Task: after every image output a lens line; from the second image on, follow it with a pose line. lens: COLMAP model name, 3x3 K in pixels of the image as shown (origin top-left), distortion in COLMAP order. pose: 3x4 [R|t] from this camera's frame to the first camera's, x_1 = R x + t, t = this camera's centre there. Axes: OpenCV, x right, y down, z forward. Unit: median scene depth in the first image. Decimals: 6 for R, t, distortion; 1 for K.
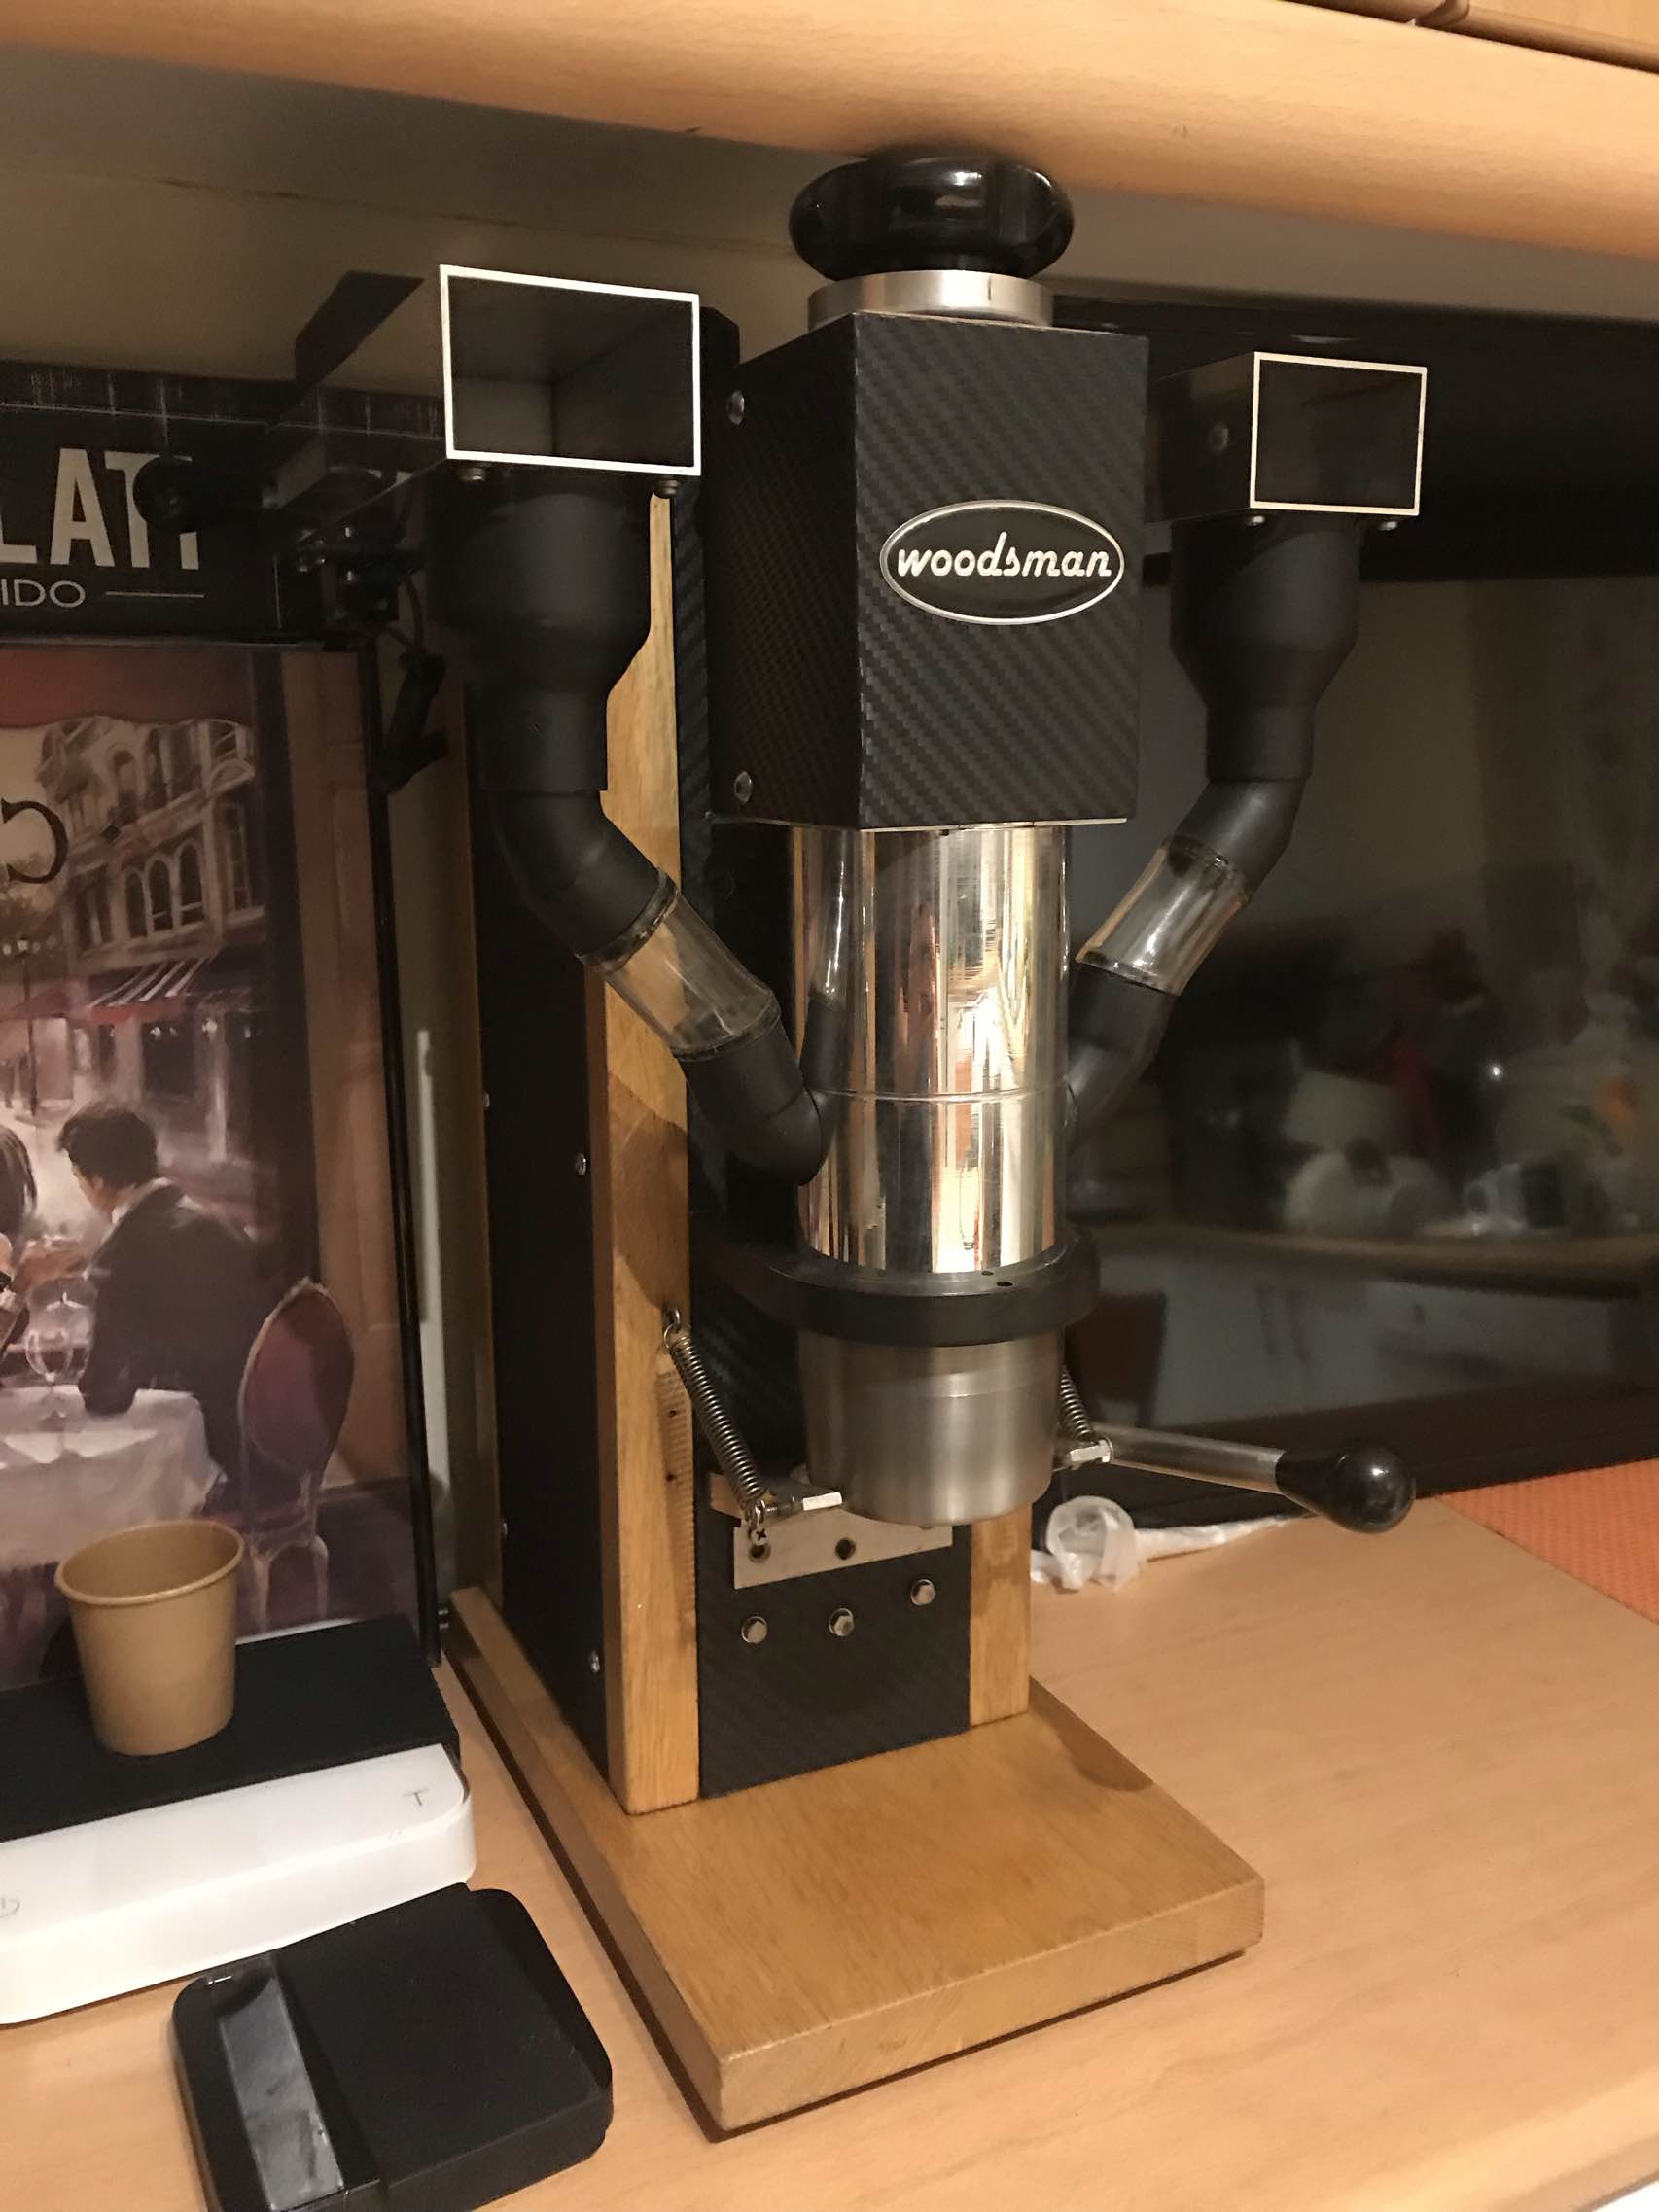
lens RADIAL K [[1838.2, 0, 824.5], [0, 1838.2, 1099.4], [0, 0, 1]] dist [0.003131, -0.010196]
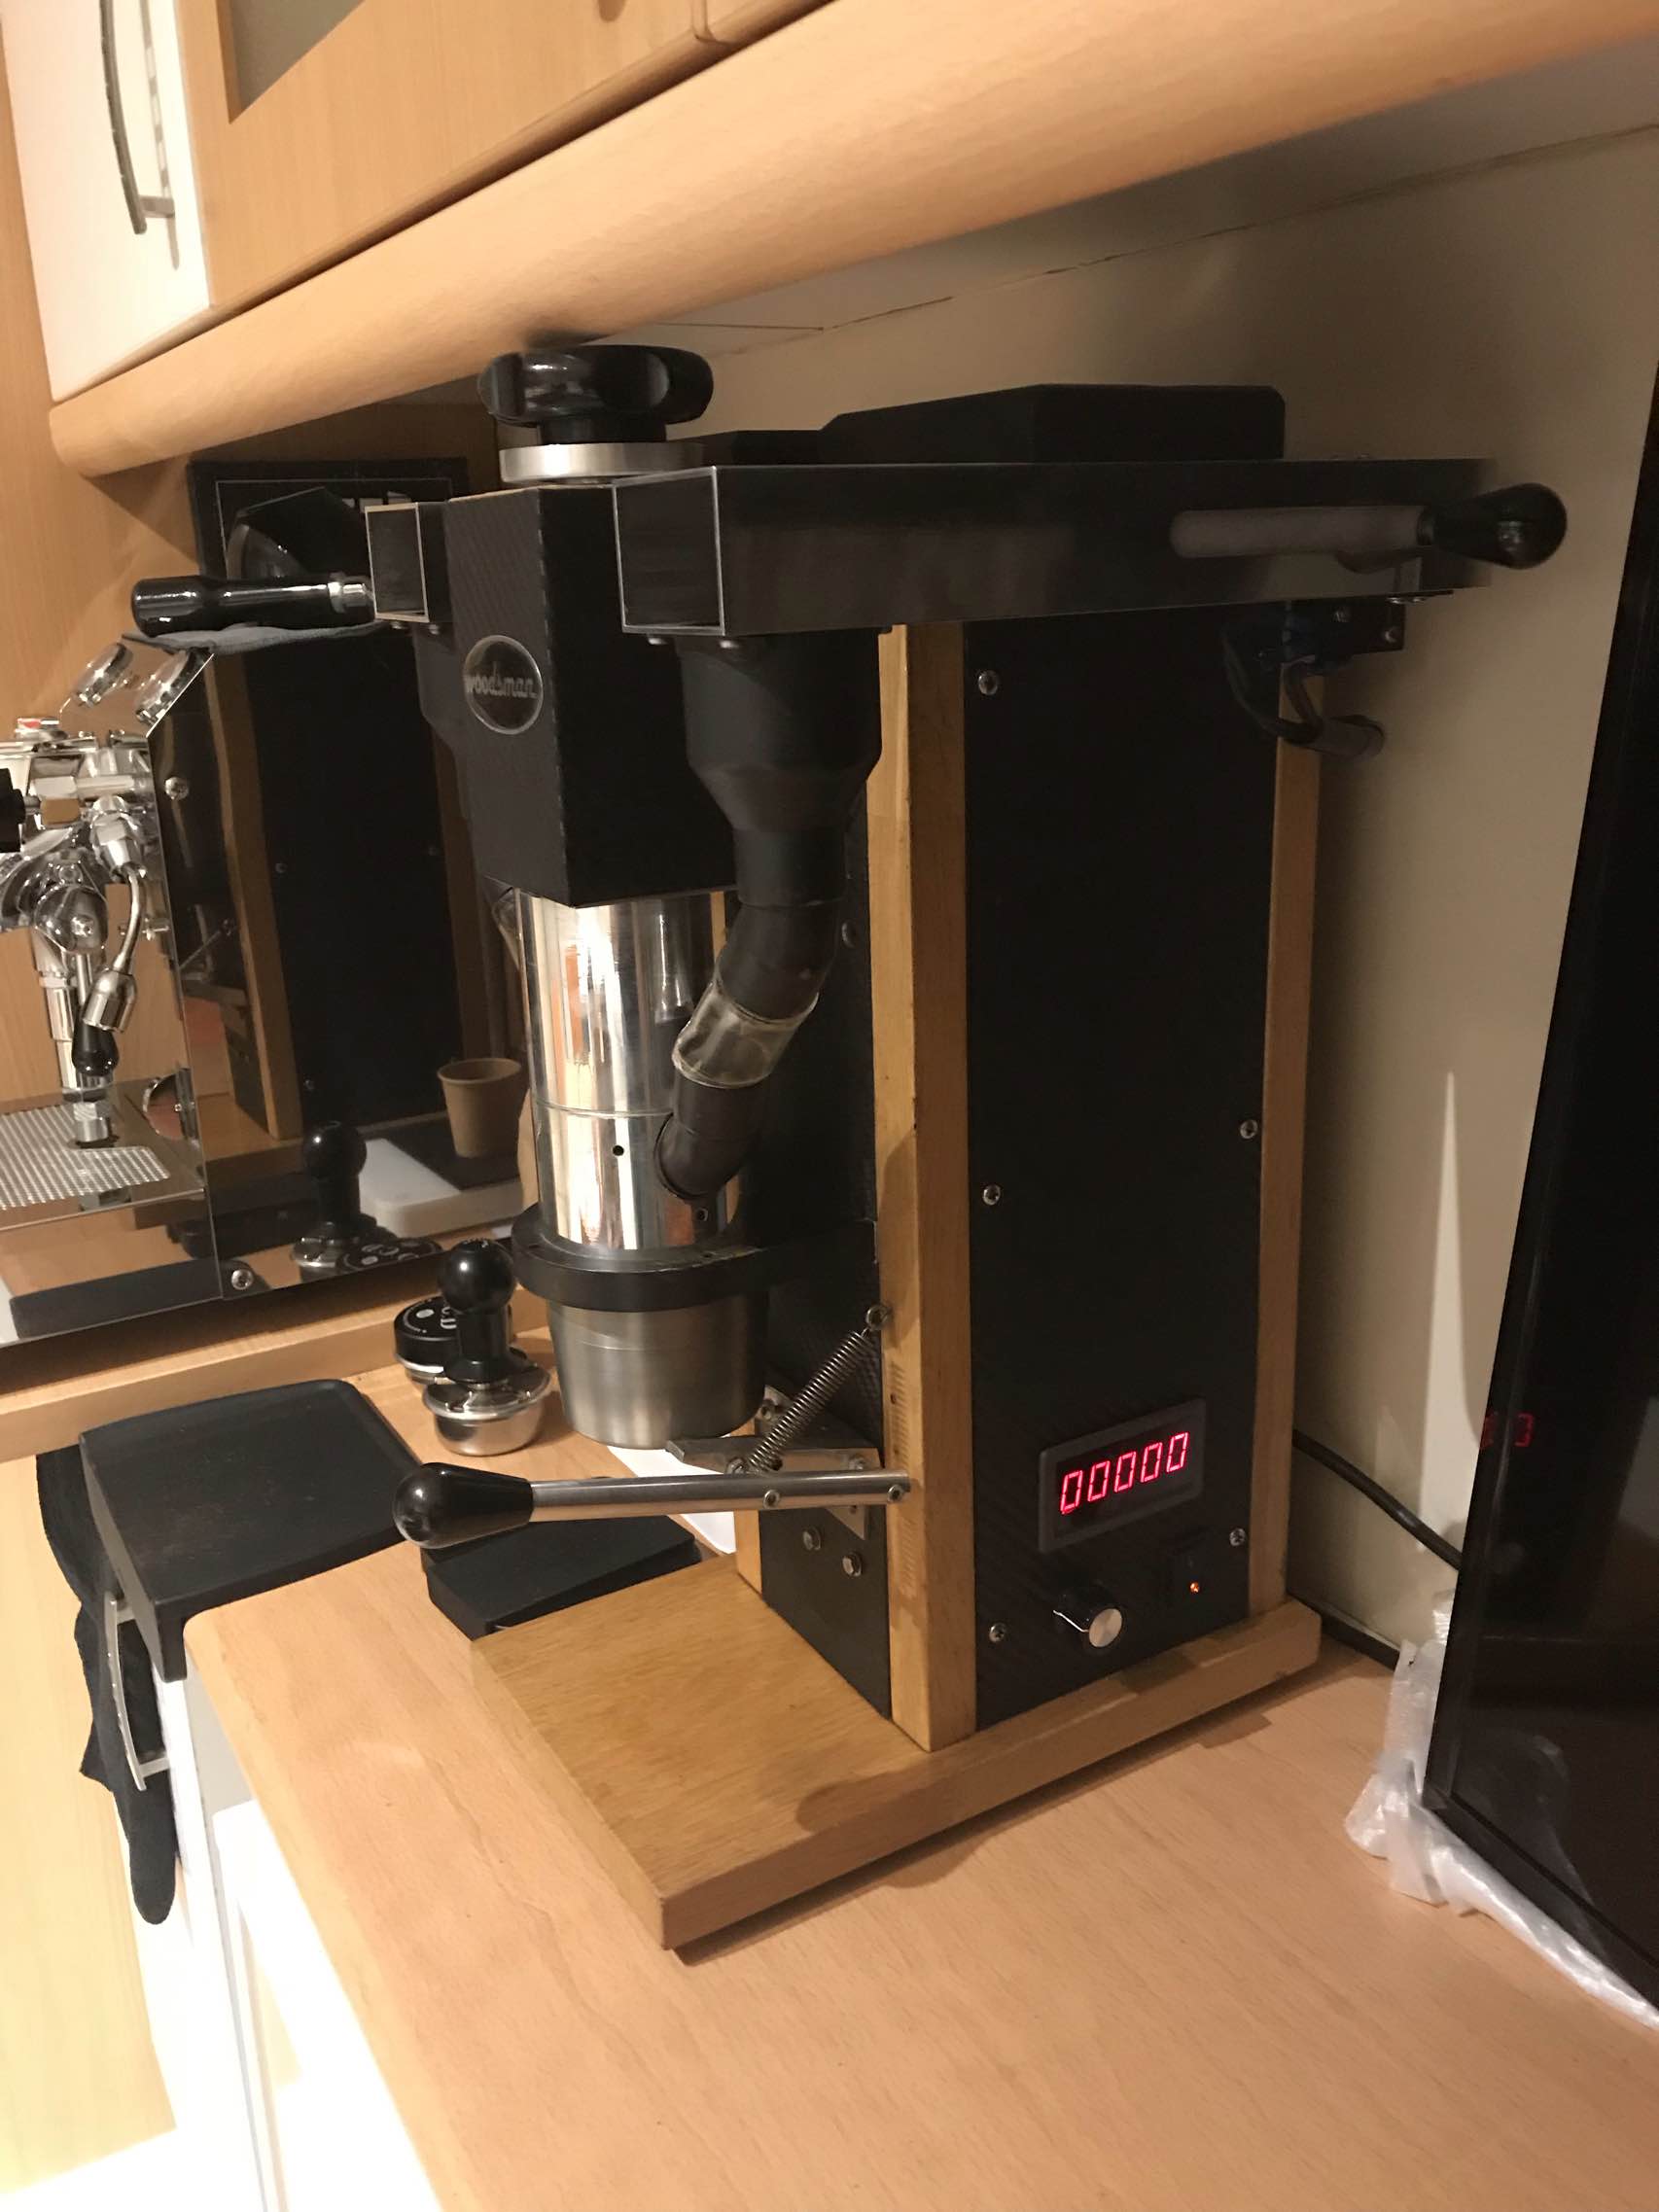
lens RADIAL K [[1838.2, 0, 824.5], [0, 1838.2, 1099.4], [0, 0, 1]] dist [0.003131, -0.010196]
pose [[0.084587, 0.287655, -0.953992, 0.964680], [-0.165495, 0.948181, 0.271228, -0.276894], [0.982576, 0.134939, 0.127809, 0.755490]]
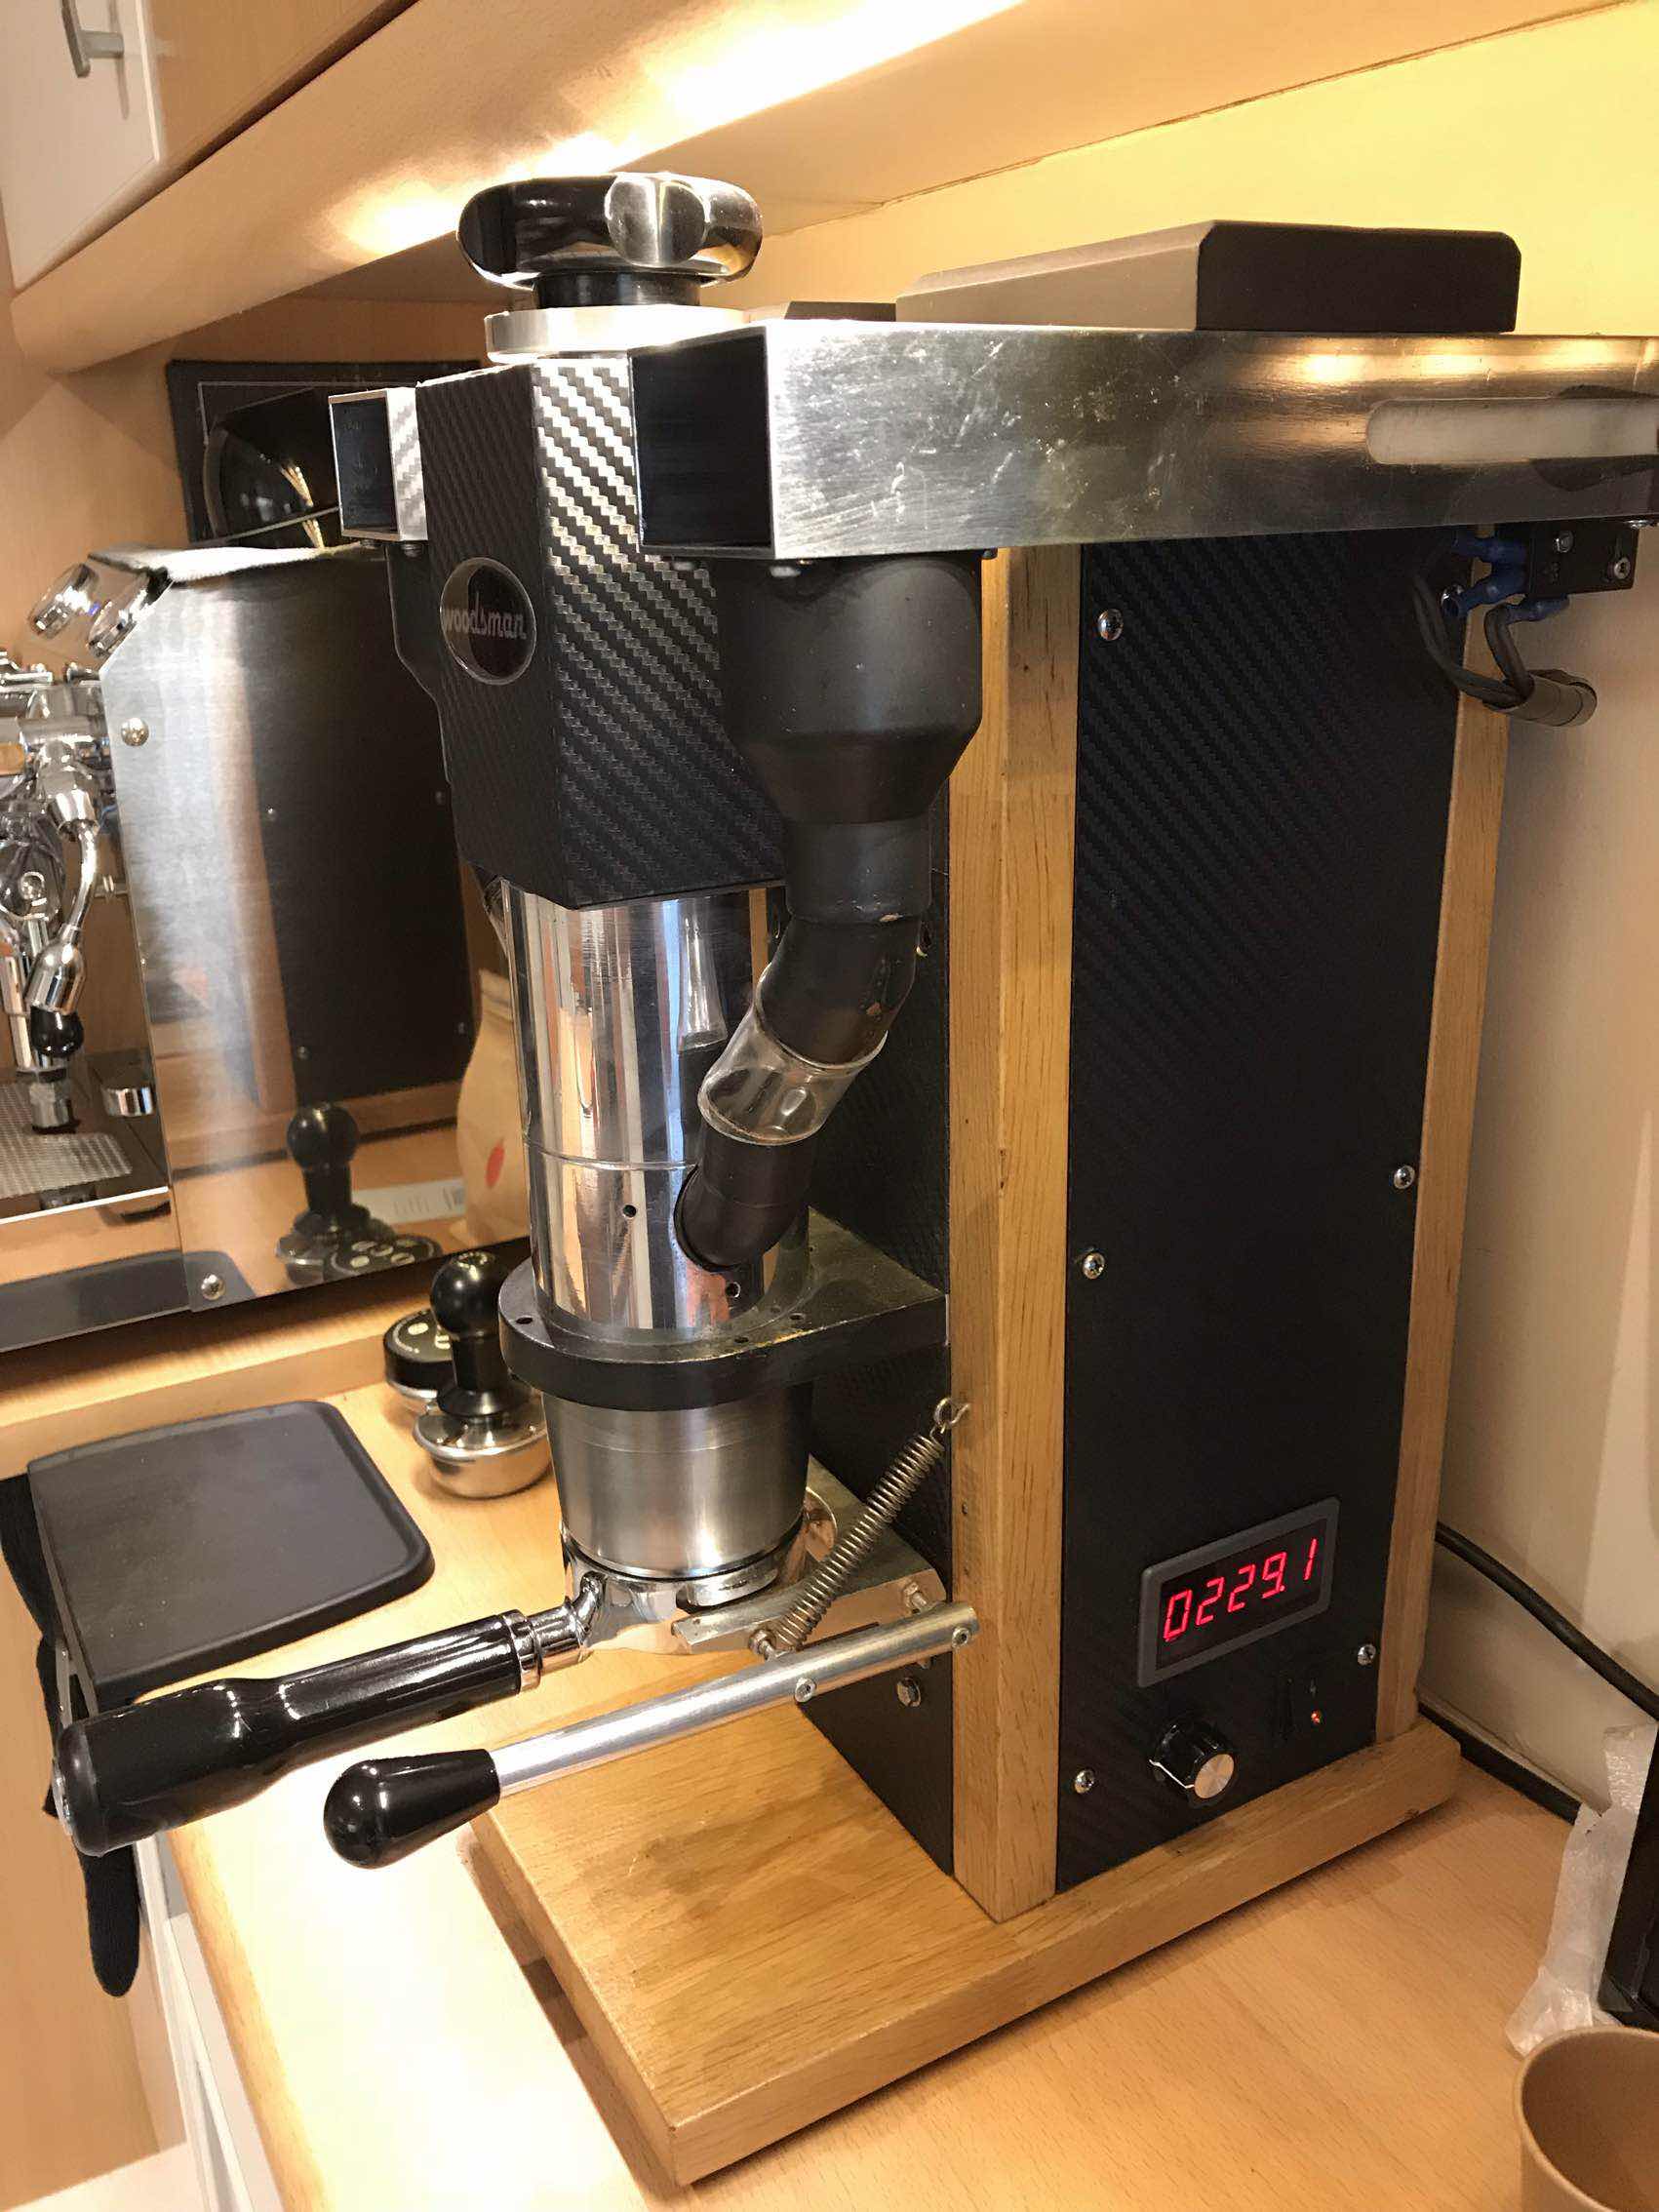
lens RADIAL K [[1838.1, 0, 824.5], [0, 1838.1, 1099.4], [0, 0, 1]] dist [0.003131, -0.010196]
pose [[0.066707, 0.323469, -0.943884, 0.772210], [-0.174153, 0.935245, 0.308201, -0.267962], [0.982456, 0.143822, 0.118721, 0.757802]]
